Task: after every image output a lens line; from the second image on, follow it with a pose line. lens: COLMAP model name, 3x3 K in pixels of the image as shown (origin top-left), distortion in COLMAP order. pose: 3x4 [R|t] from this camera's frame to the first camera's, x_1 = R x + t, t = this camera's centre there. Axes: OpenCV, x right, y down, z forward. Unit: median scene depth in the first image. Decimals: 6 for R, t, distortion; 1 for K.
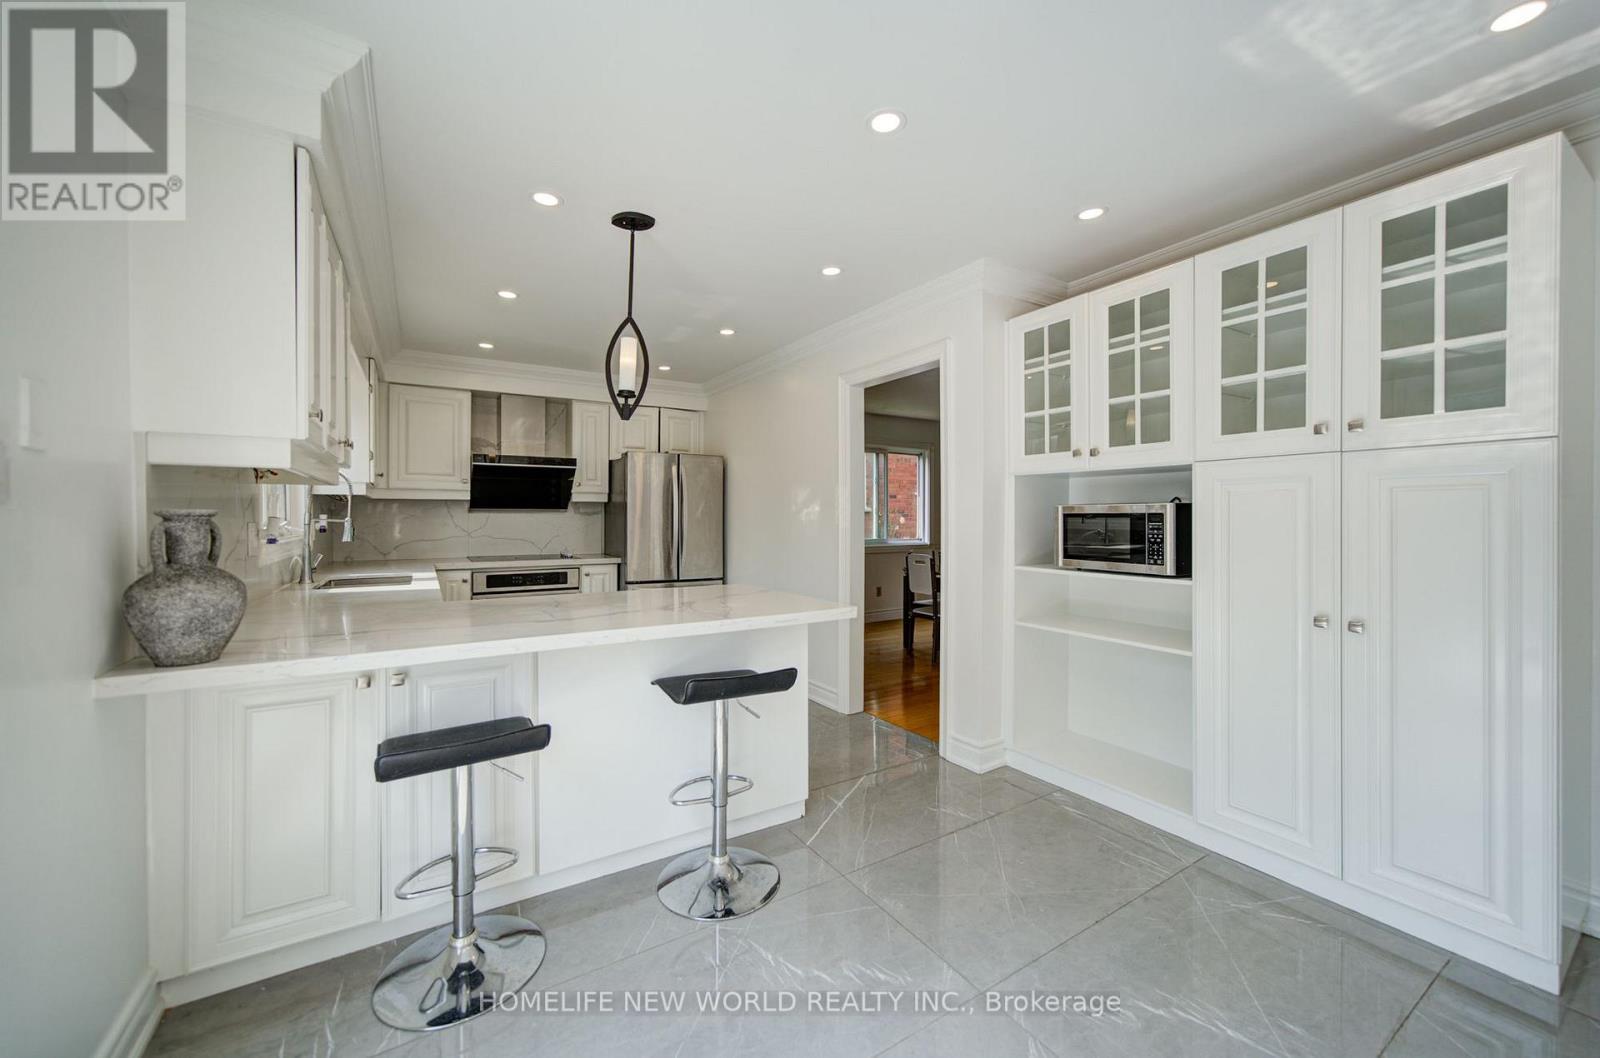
lens RADIAL K [[617.8, 0, 796.4], [0, 617.8, 528.1], [0, 0, 1]] dist [-0.002601, 0.001049]
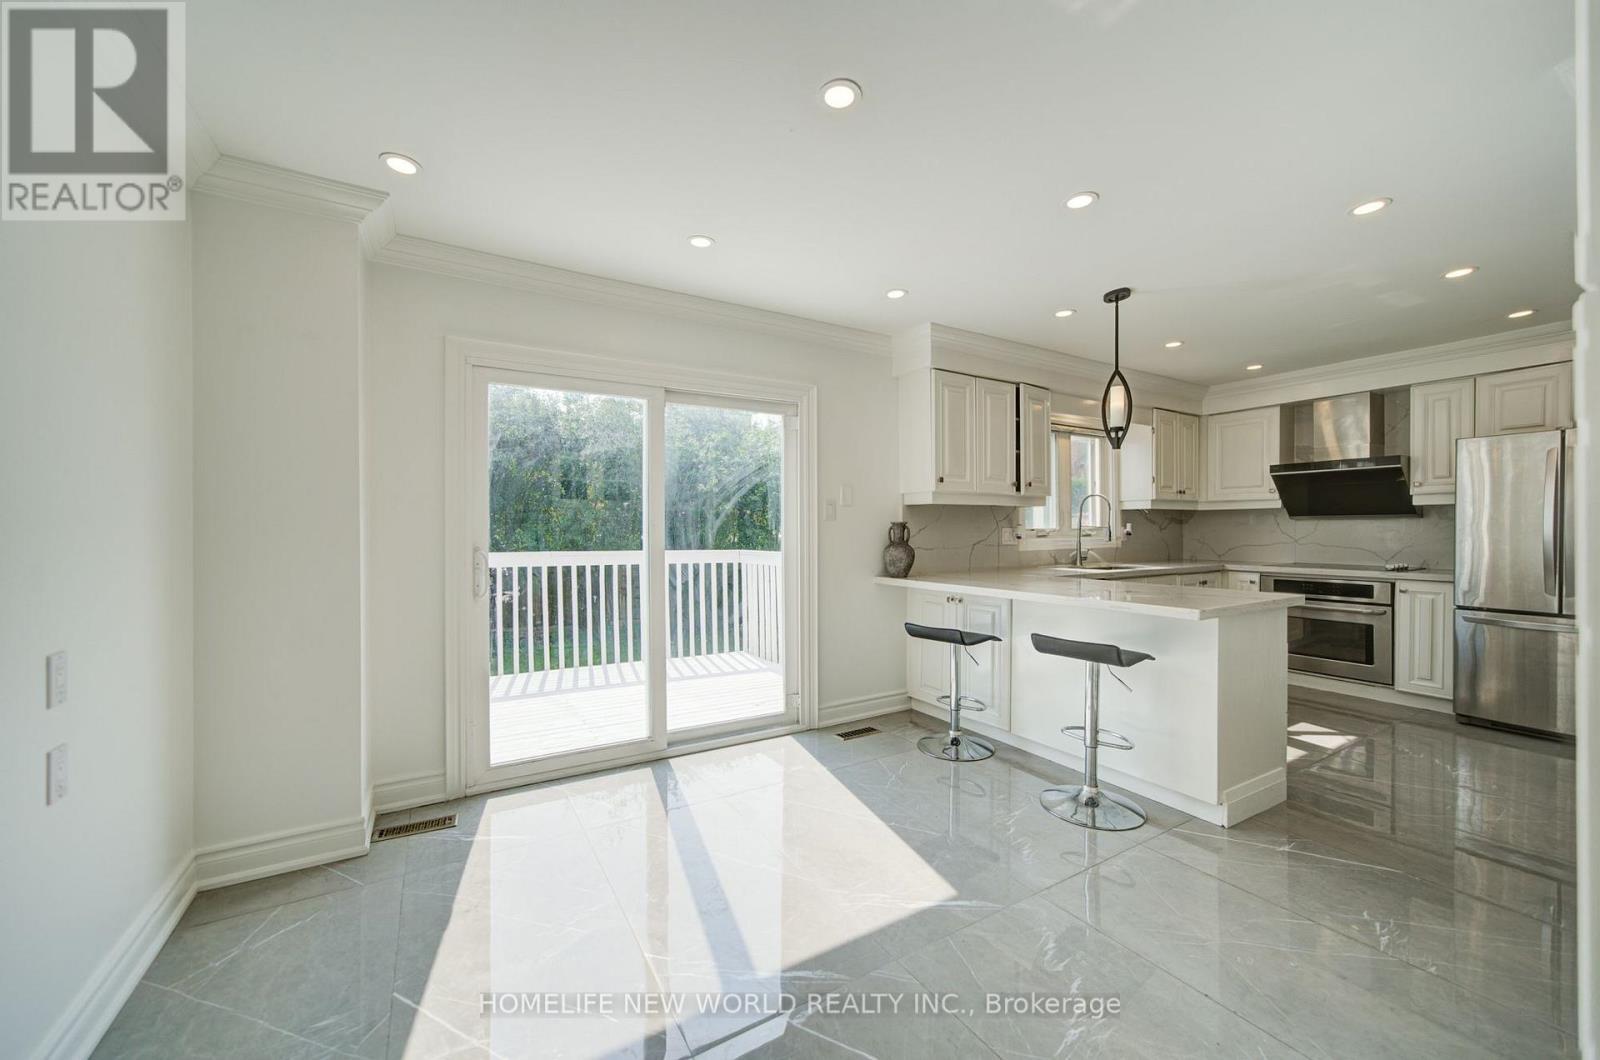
lens RADIAL K [[606.2, 0, 807.4], [0, 606.2, 533.4], [0, 0, 1]] dist [0.018805, 0.001174]
pose [[0.023396, 0.009545, -0.999681, 0.538175], [-0.014113, 0.999858, 0.009217, -0.000242], [0.999627, 0.013893, 0.023528, 0.173958]]
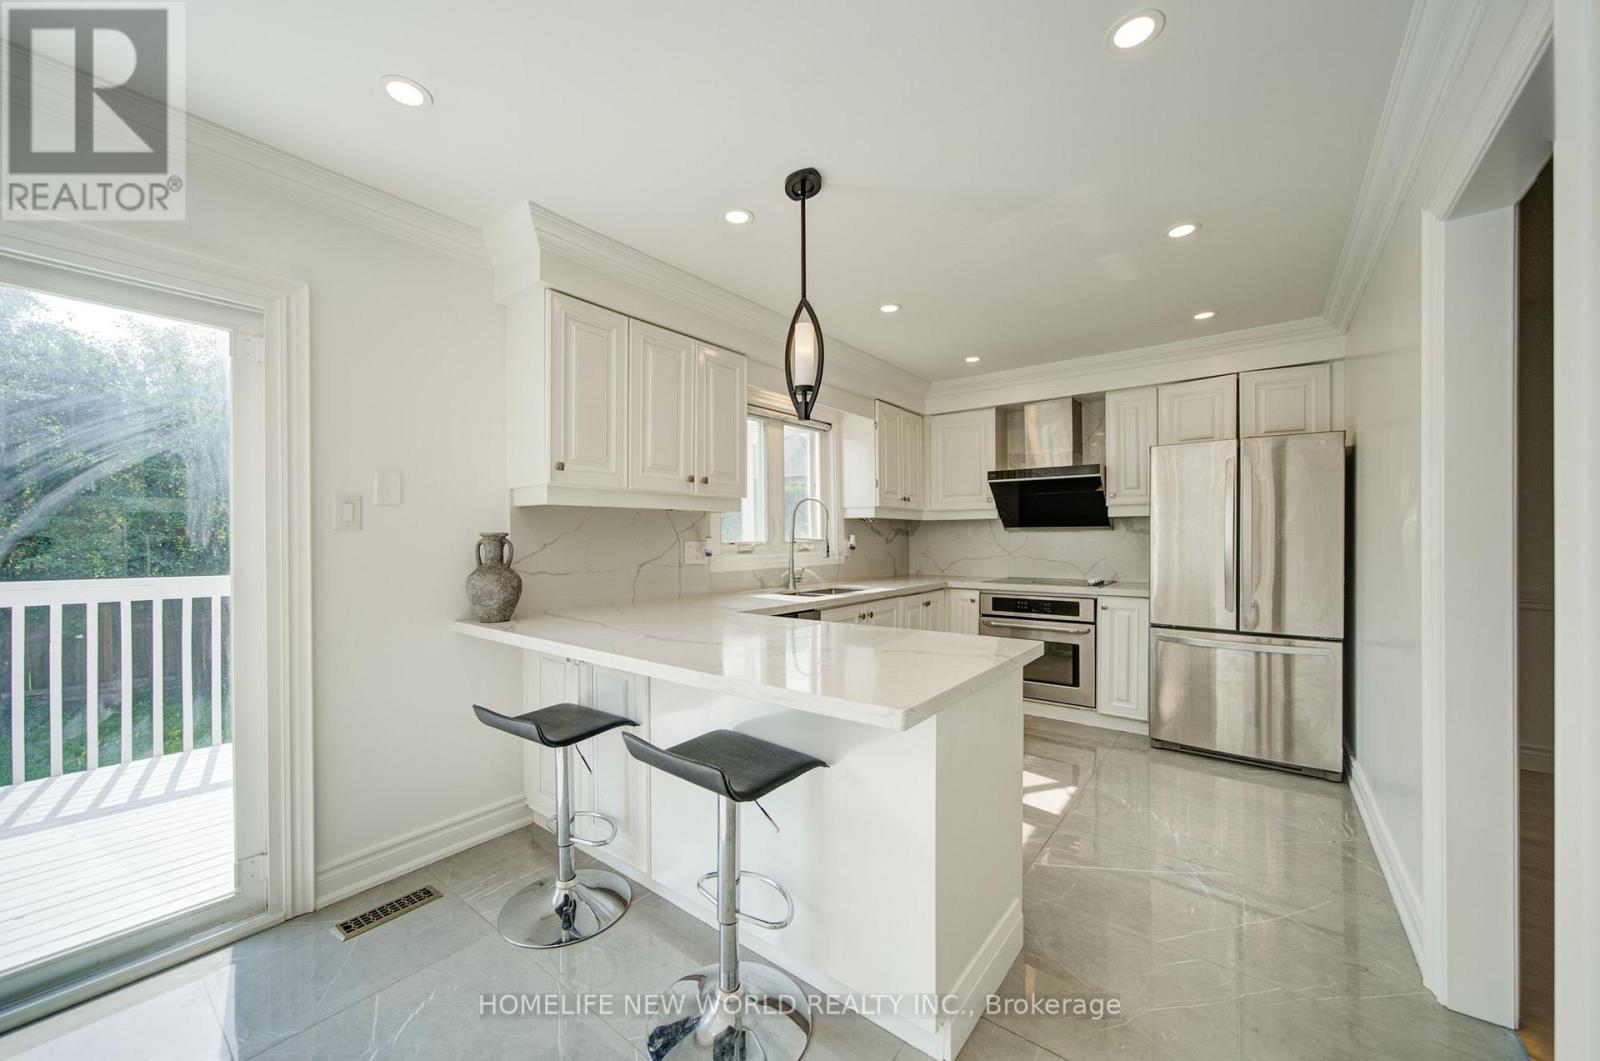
lens RADIAL K [[606.2, 0, 800.2], [0, 606.2, 540.3], [0, 0, 1]] dist [0.018805, 0.001174]
pose [[0.374344, 0.001421, -0.927289, 0.267219], [-0.012651, 0.999914, -0.003575, -0.004442], [0.927204, 0.013069, 0.374329, 0.371057]]
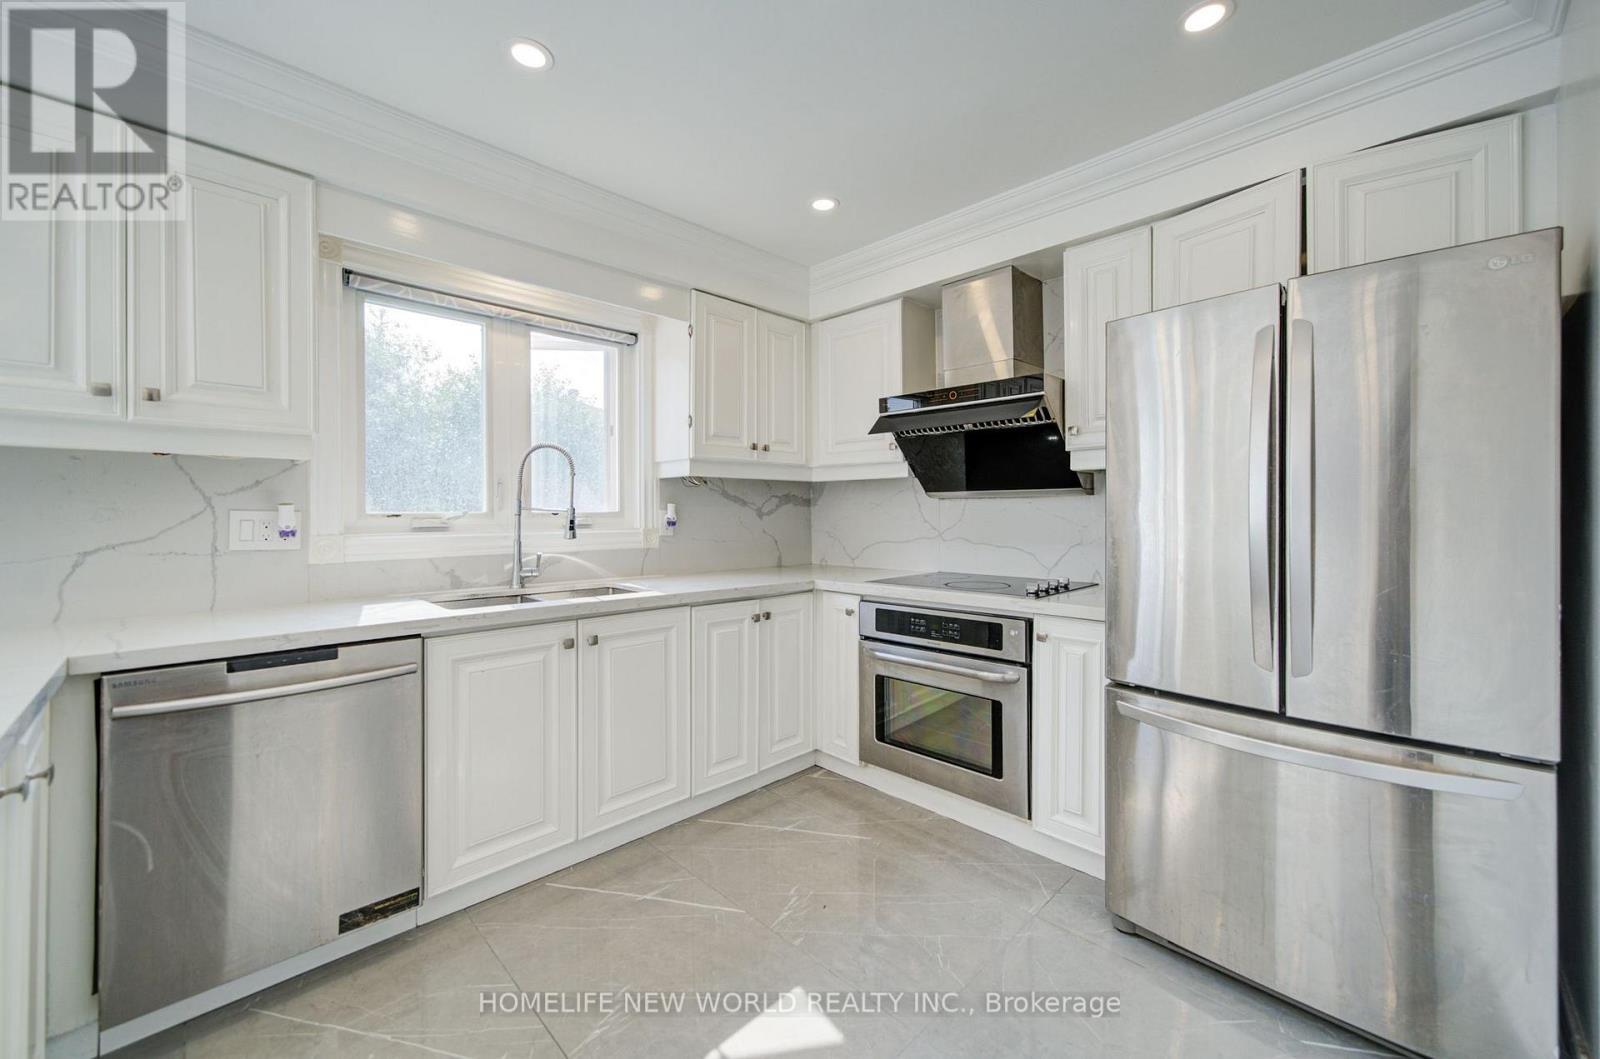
lens RADIAL K [[617.8, 0, 799.8], [0, 617.8, 513.8], [0, 0, 1]] dist [-0.002601, 0.001049]
pose [[0.229963, -0.000573, -0.973199, 0.041121], [-0.016224, 0.999859, -0.004423, -0.006635], [0.973064, 0.016806, 0.229922, 0.808058]]
